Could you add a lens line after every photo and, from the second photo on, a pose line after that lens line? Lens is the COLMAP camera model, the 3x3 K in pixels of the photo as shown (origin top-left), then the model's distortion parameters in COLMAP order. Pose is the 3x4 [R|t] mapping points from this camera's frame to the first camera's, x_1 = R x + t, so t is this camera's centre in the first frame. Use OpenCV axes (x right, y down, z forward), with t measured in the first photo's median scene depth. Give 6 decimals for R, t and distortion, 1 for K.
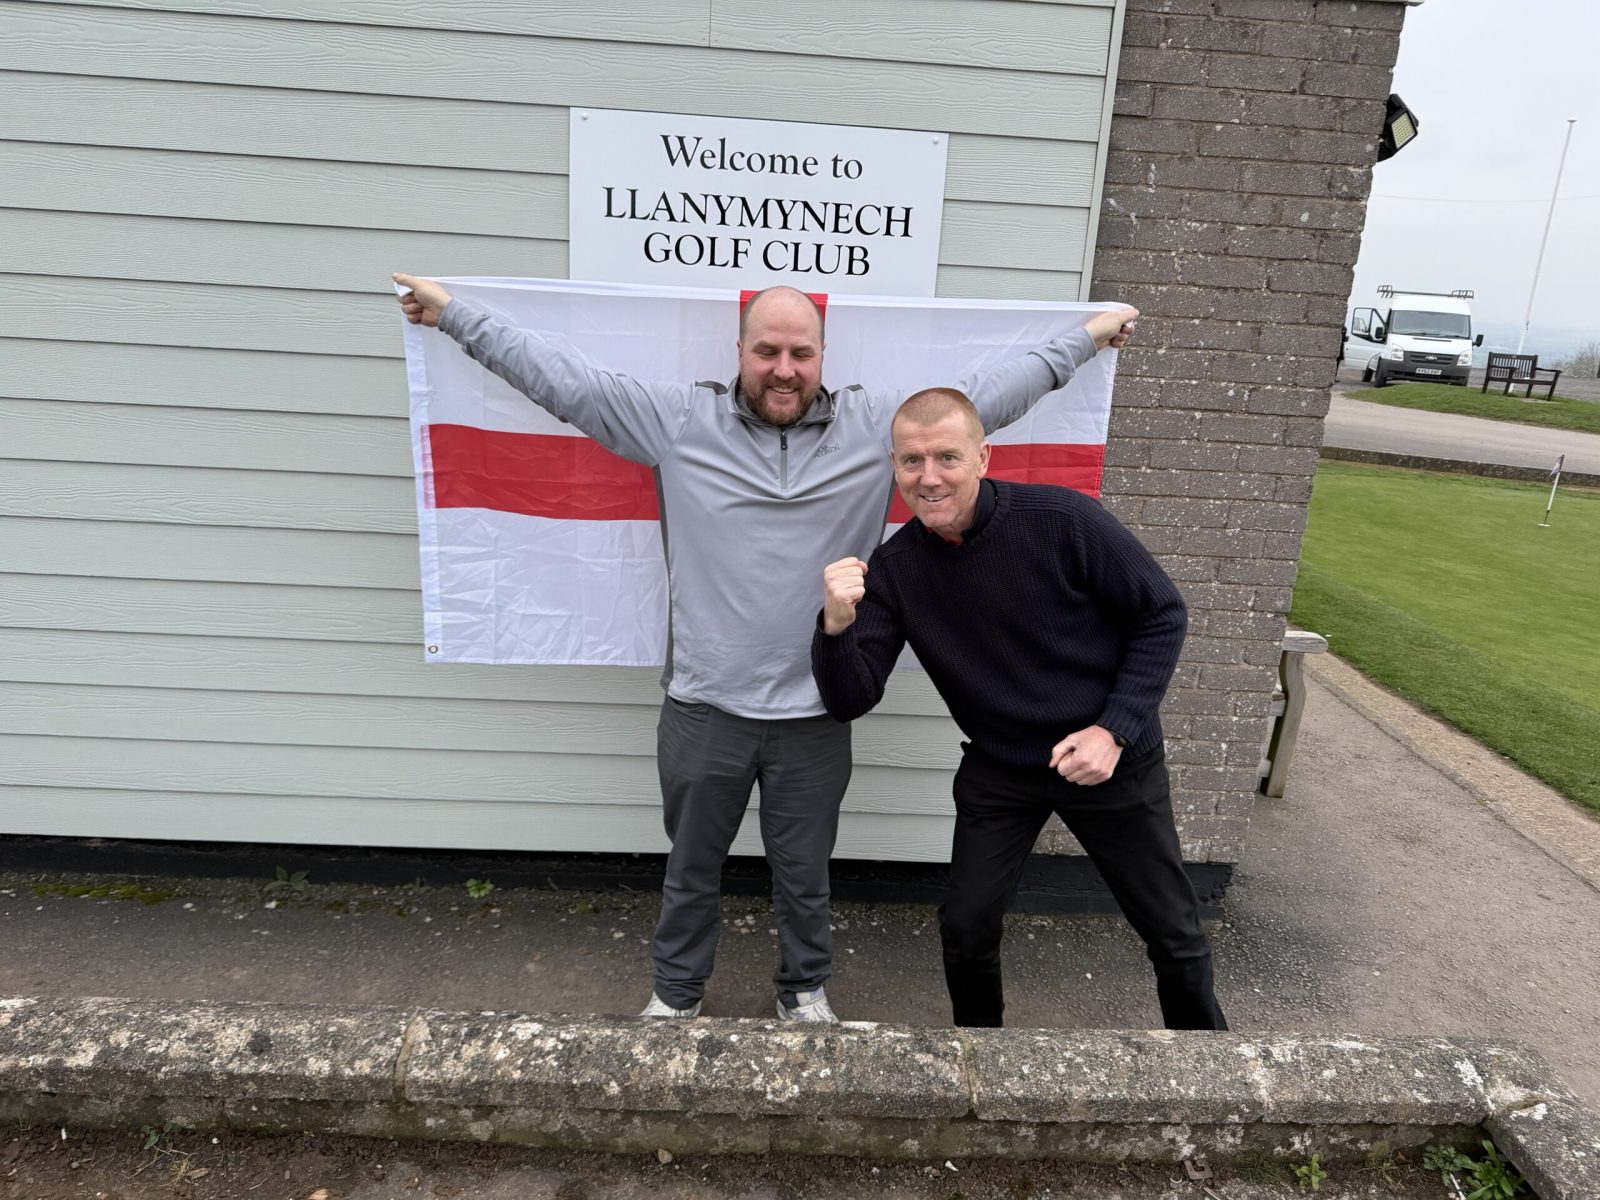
lens RADIAL K [[1162.3, 0, 800.0], [0, 1162.3, 600.0], [0, 0, 1]] dist [0.061164, -0.102314]
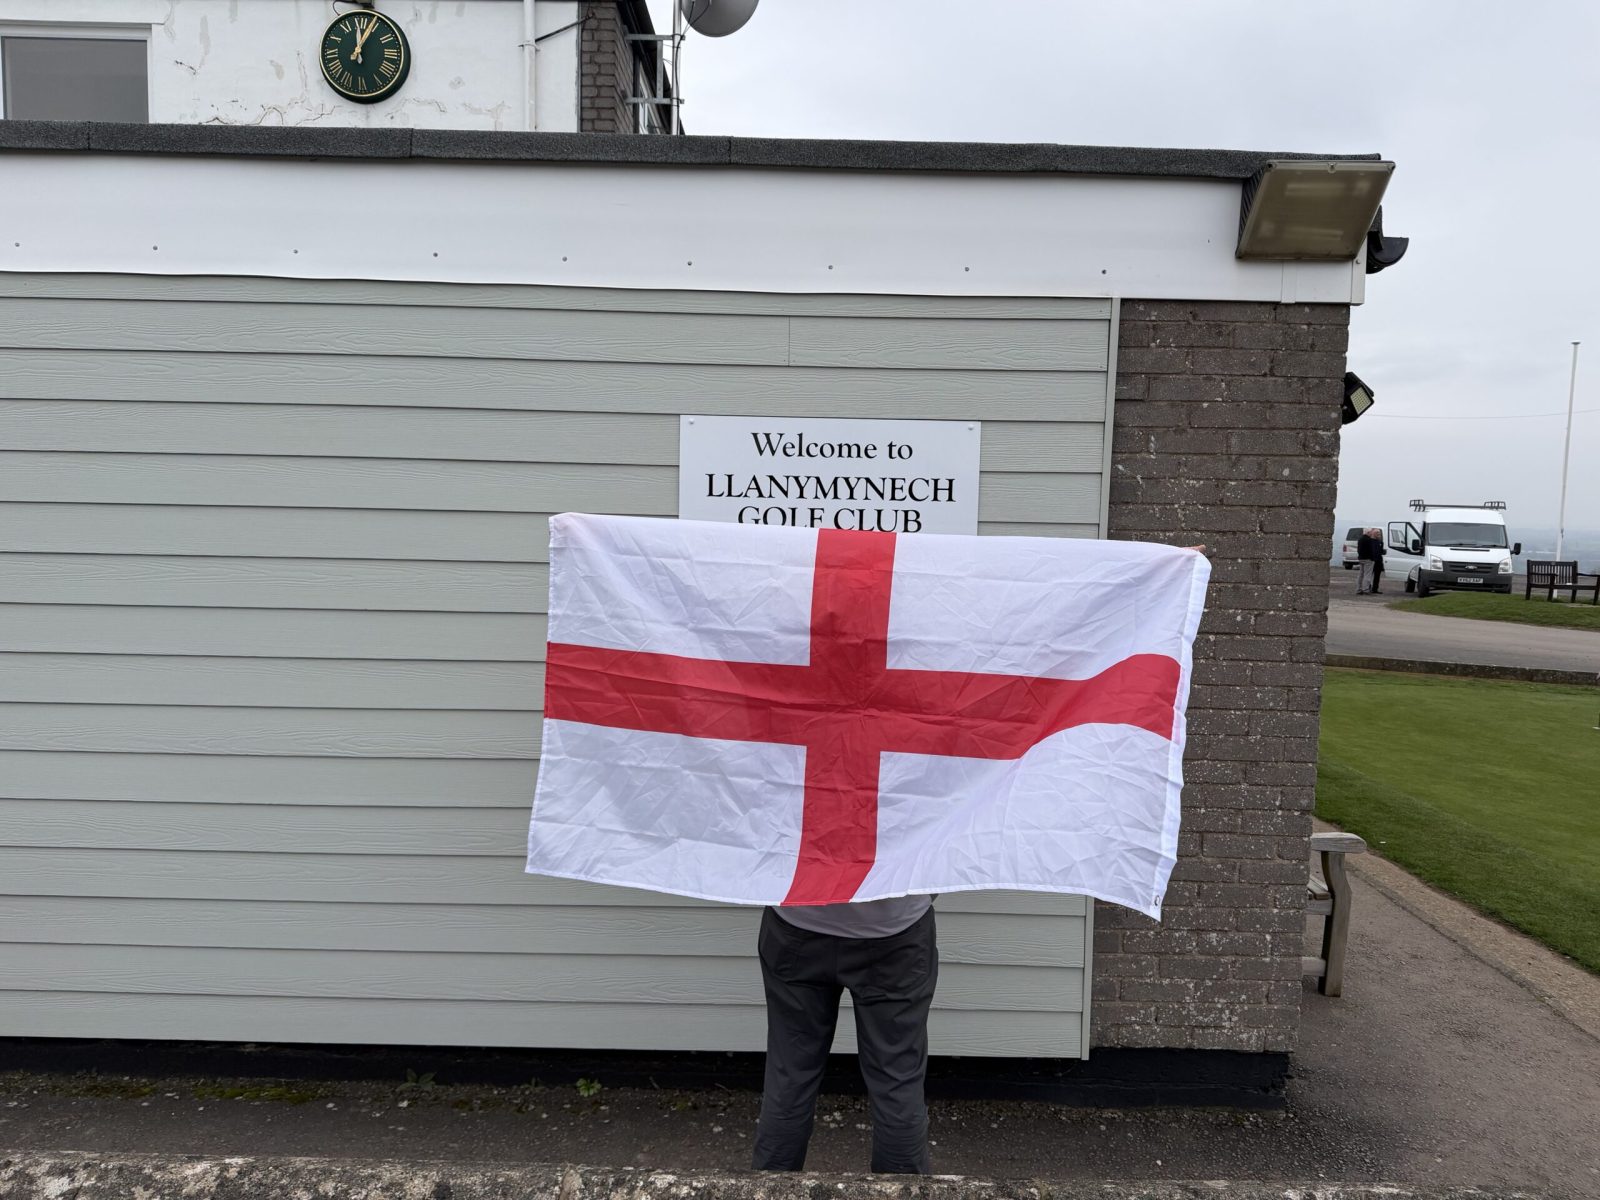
lens RADIAL K [[1162.3, 0, 800.0], [0, 1162.3, 600.0], [0, 0, 1]] dist [0.061164, -0.102314]
pose [[0.998605, -0.033871, -0.040506, -0.018306], [0.025470, 0.980990, -0.192379, 0.016696], [0.046252, 0.191079, 0.980484, -0.154534]]
